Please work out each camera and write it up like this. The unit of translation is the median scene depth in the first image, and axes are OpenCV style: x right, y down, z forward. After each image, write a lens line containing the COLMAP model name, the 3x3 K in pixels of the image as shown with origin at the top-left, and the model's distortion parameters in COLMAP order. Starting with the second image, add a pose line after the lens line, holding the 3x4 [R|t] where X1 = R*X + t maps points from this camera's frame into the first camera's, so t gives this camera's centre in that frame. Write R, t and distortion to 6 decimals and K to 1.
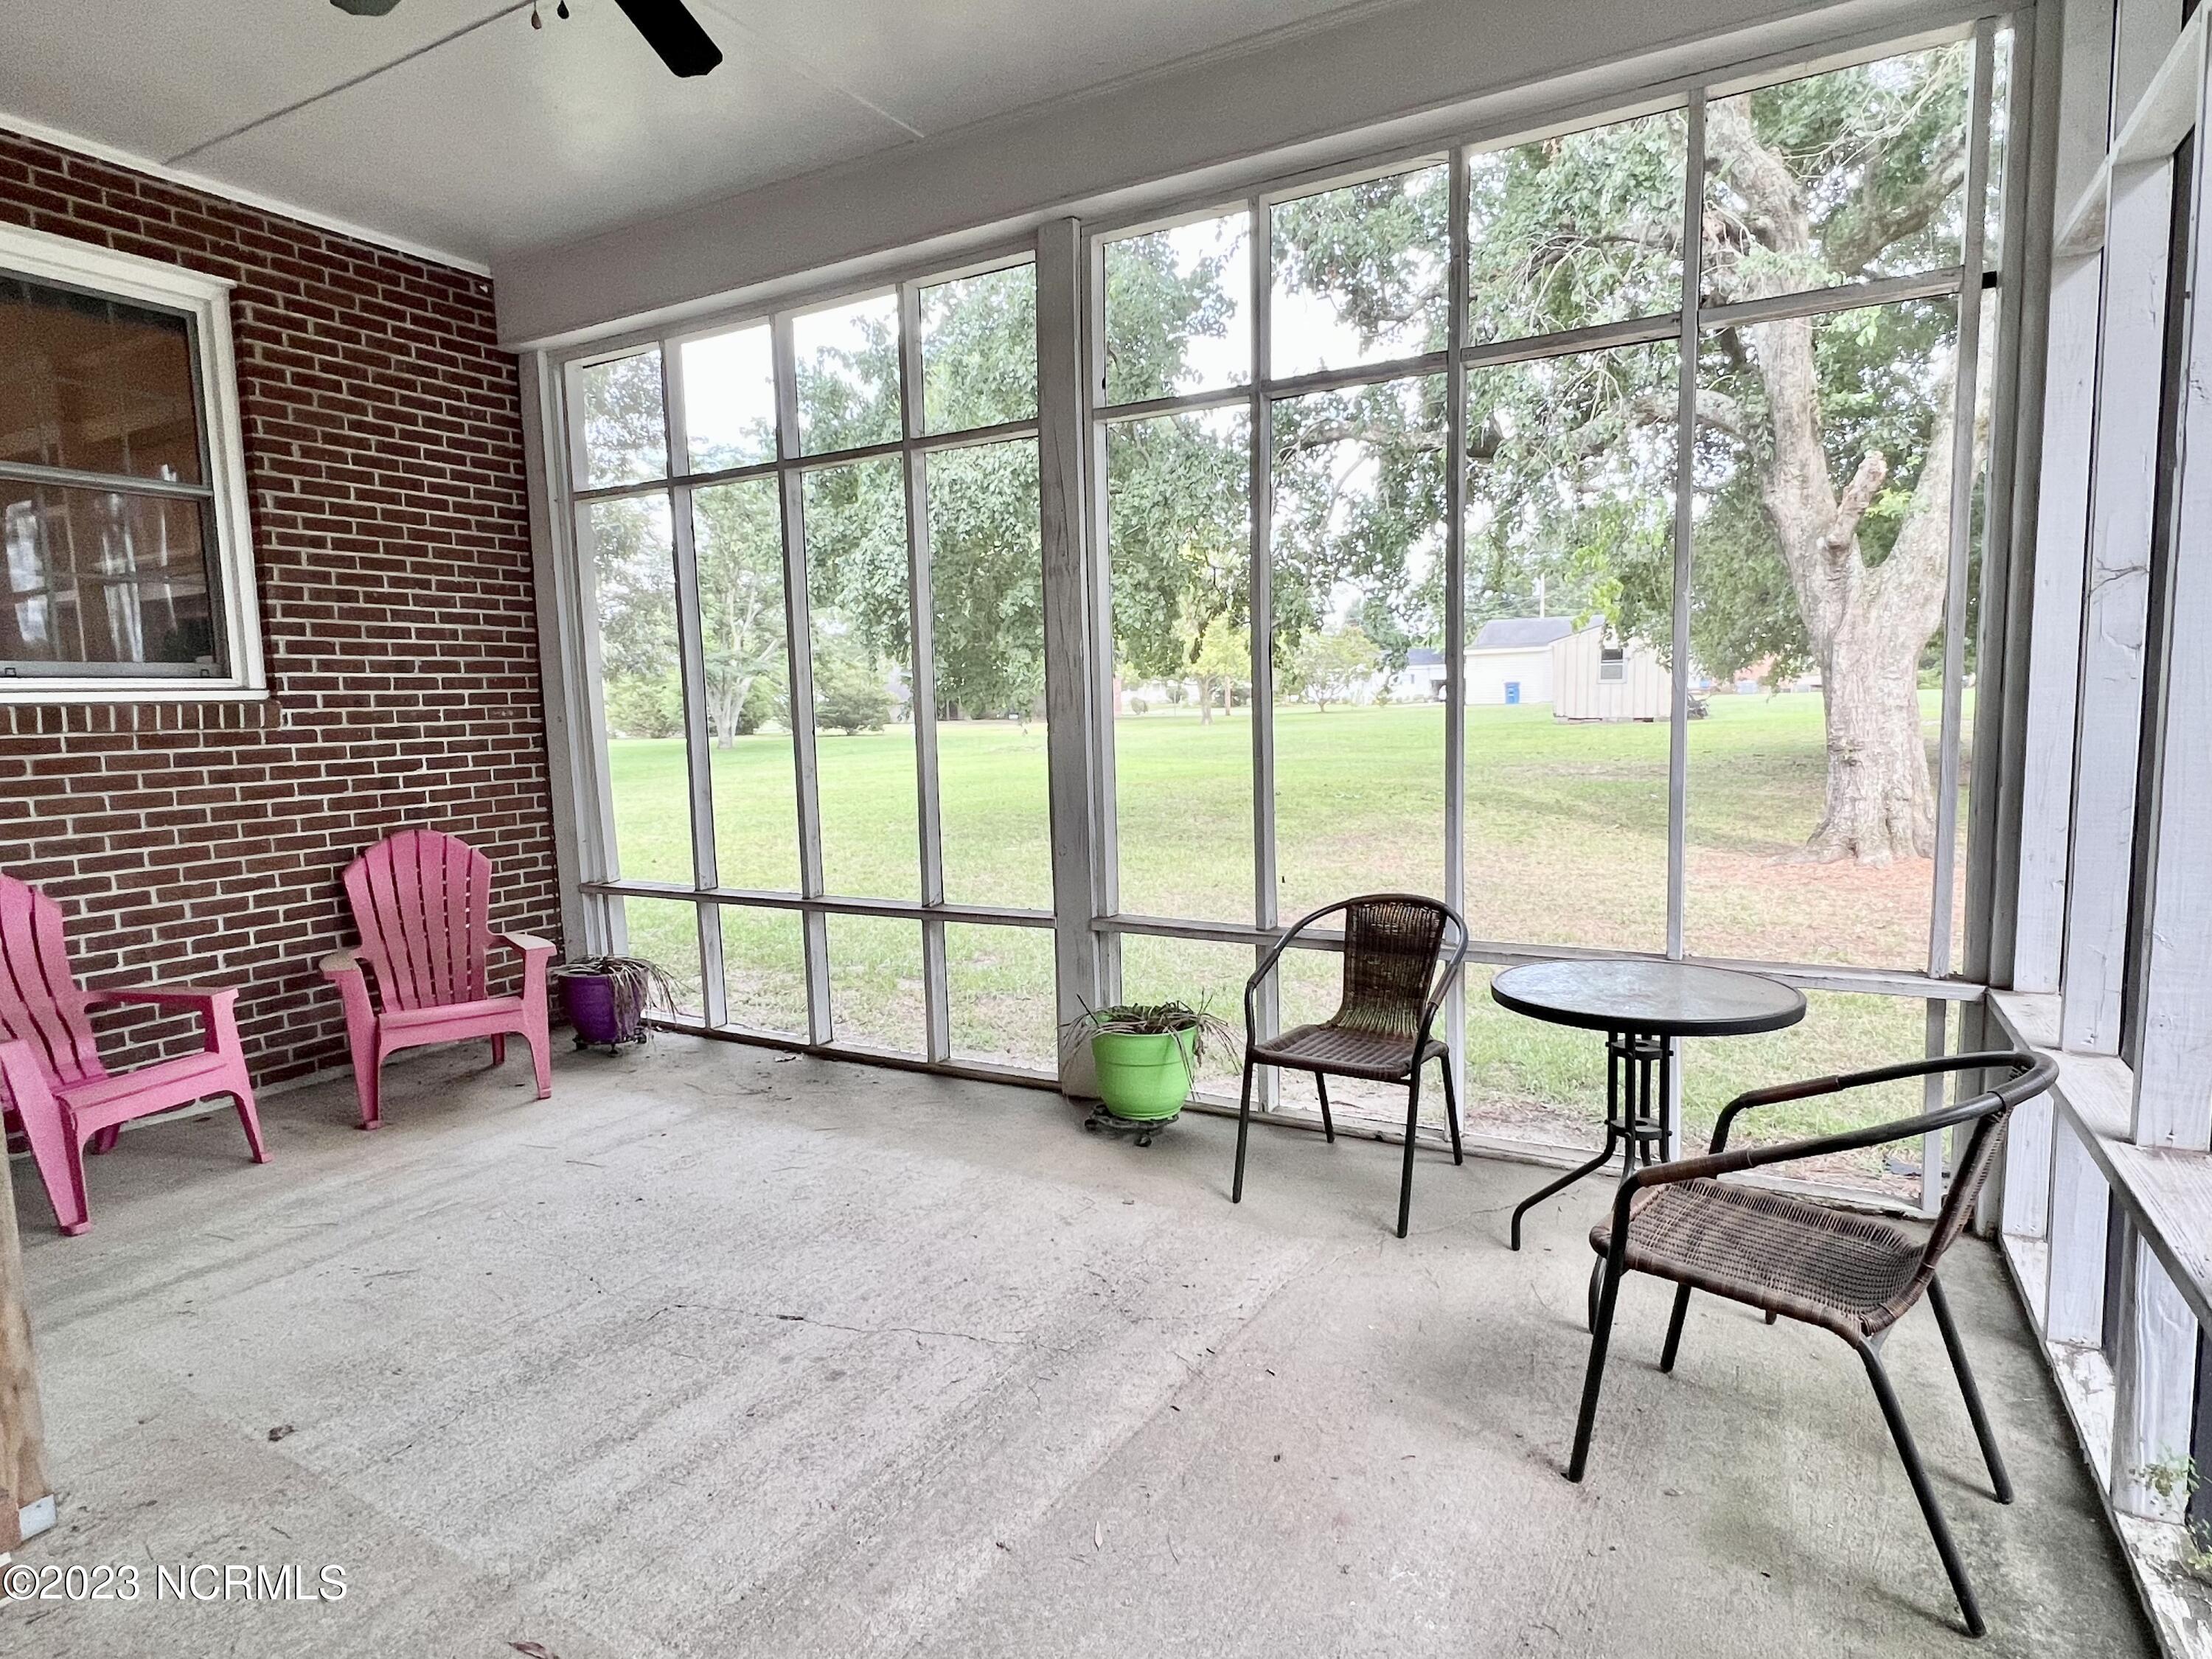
lens RADIAL K [[1228.3, 0, 1105.1], [0, 1228.3, 831.1], [0, 0, 1]] dist [0.002241, 0.001212]
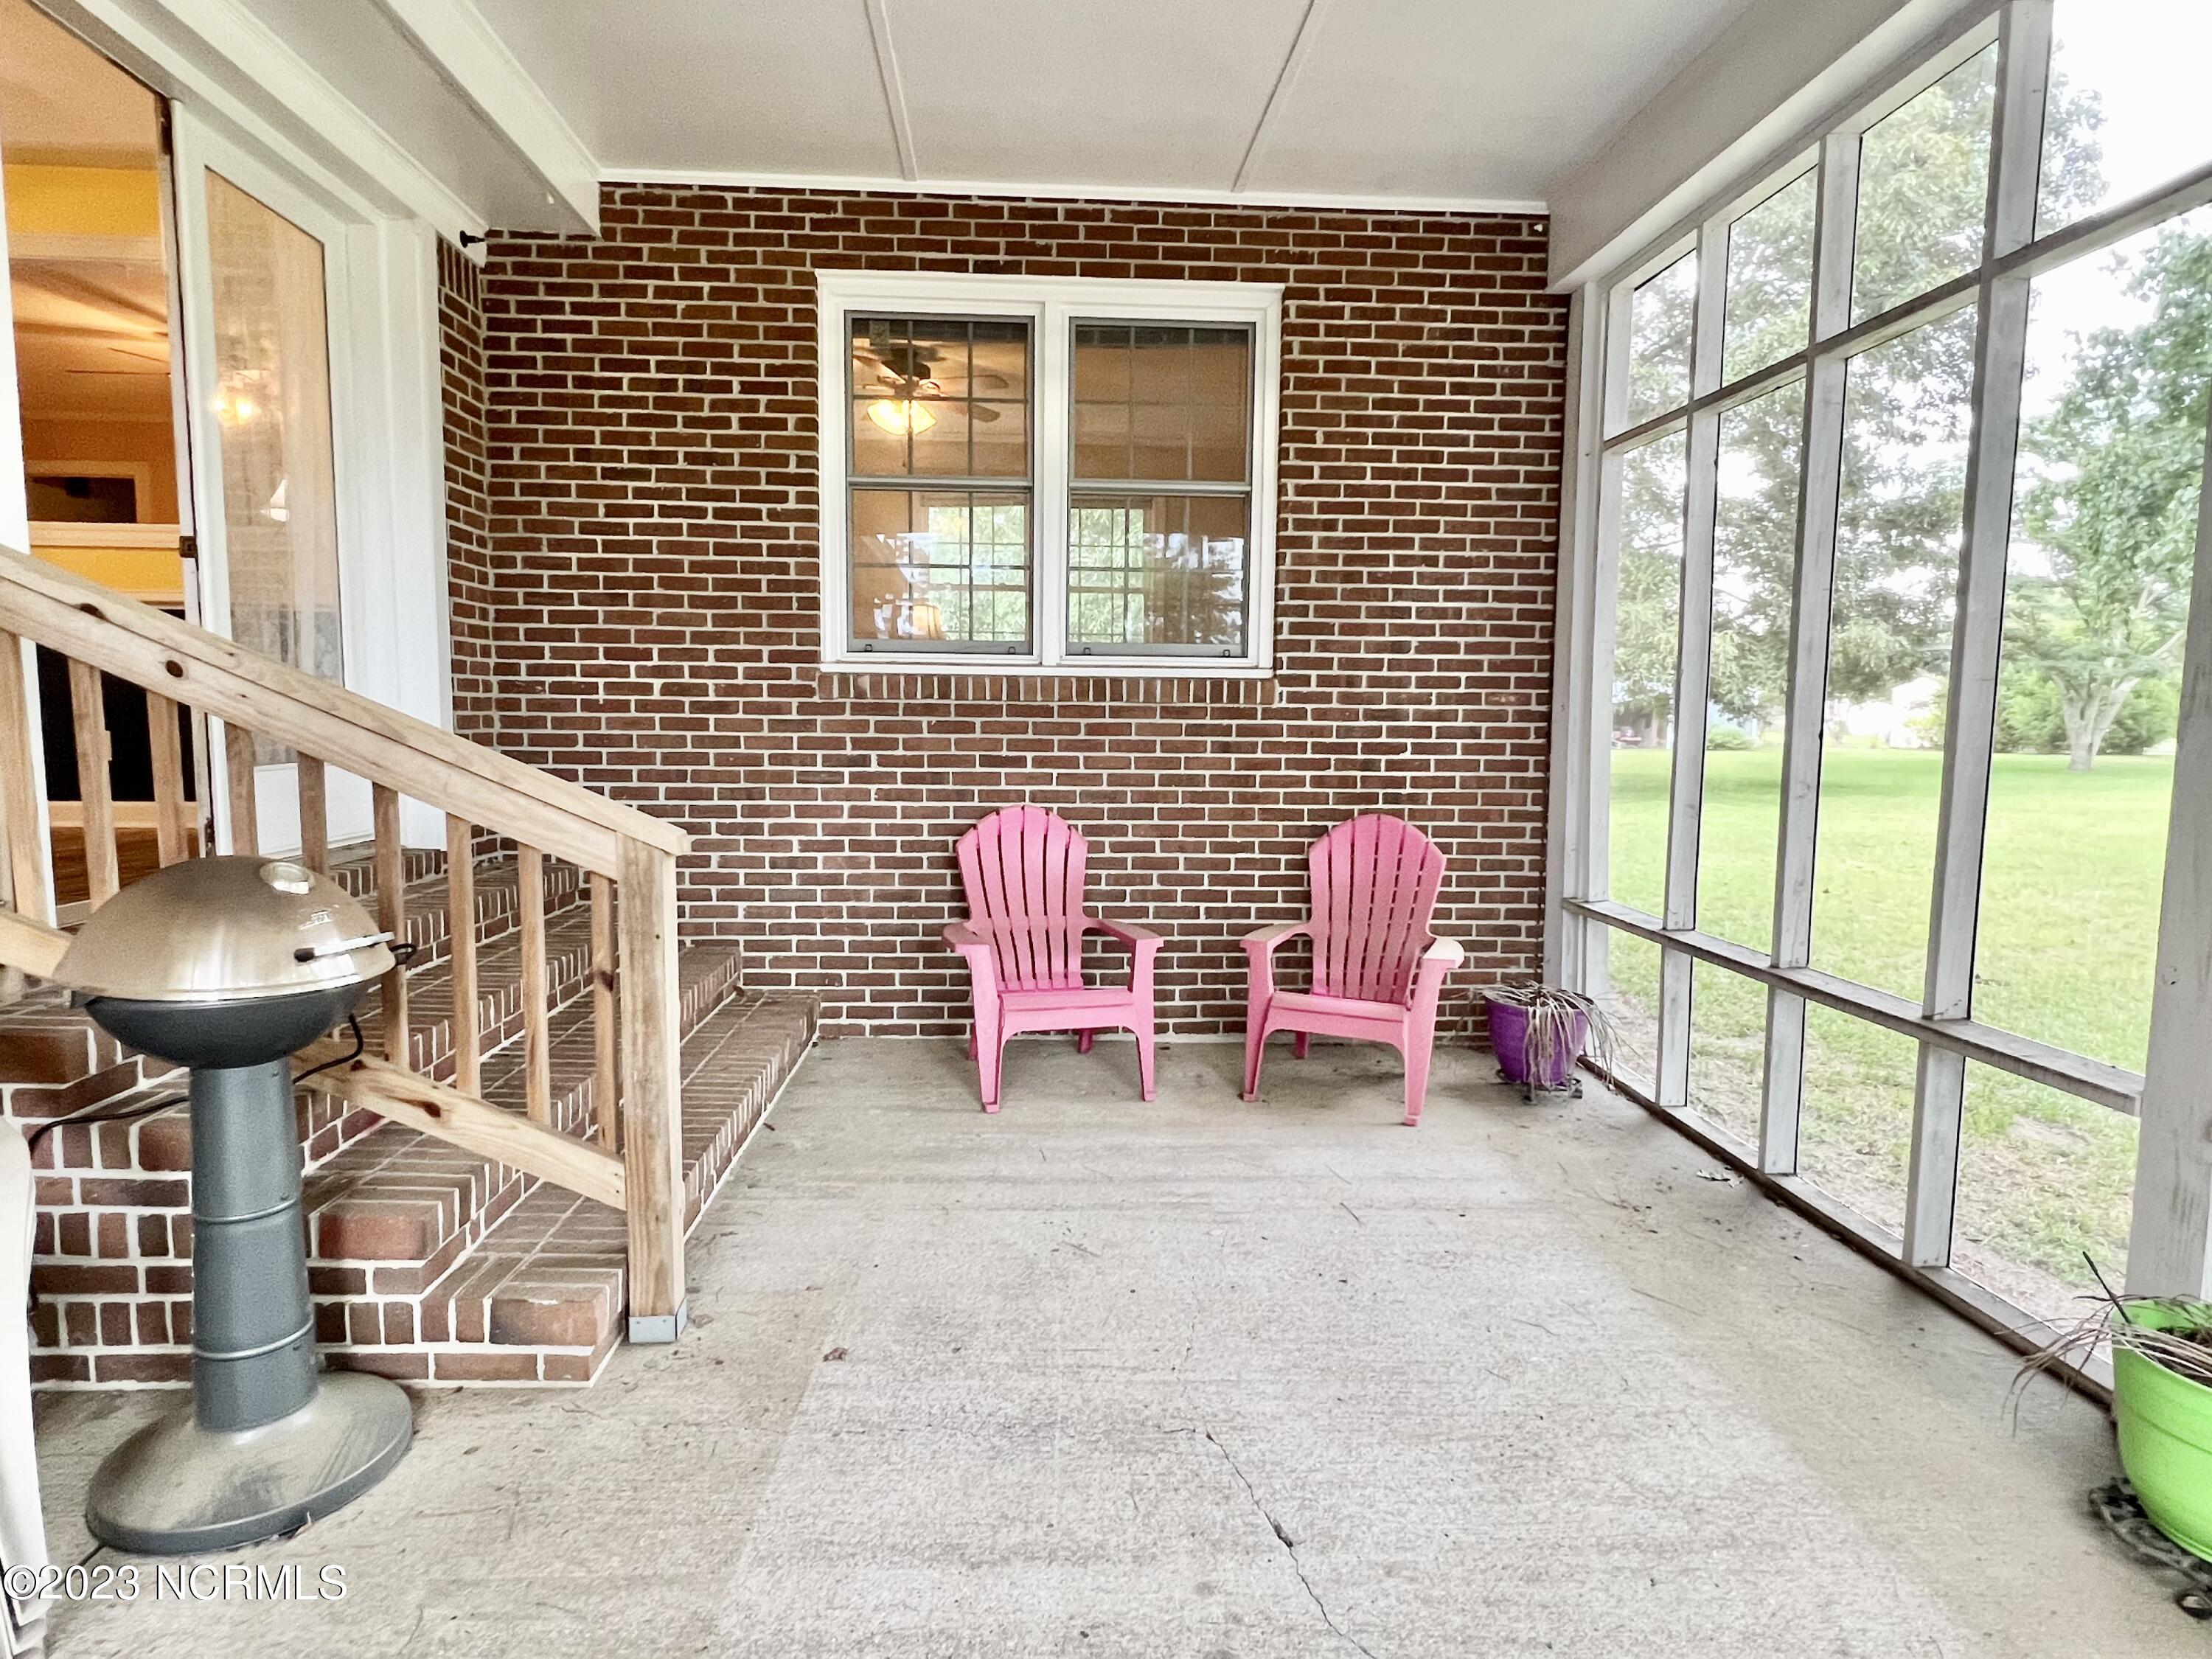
lens RADIAL K [[1228.3, 0, 1104.3], [0, 1228.3, 832.3], [0, 0, 1]] dist [0.002241, 0.001212]
pose [[0.538377, 0.114652, -0.834869, 0.140777], [-0.115527, 0.991389, 0.061647, -0.022718], [0.834748, 0.063261, 0.546986, 0.298892]]
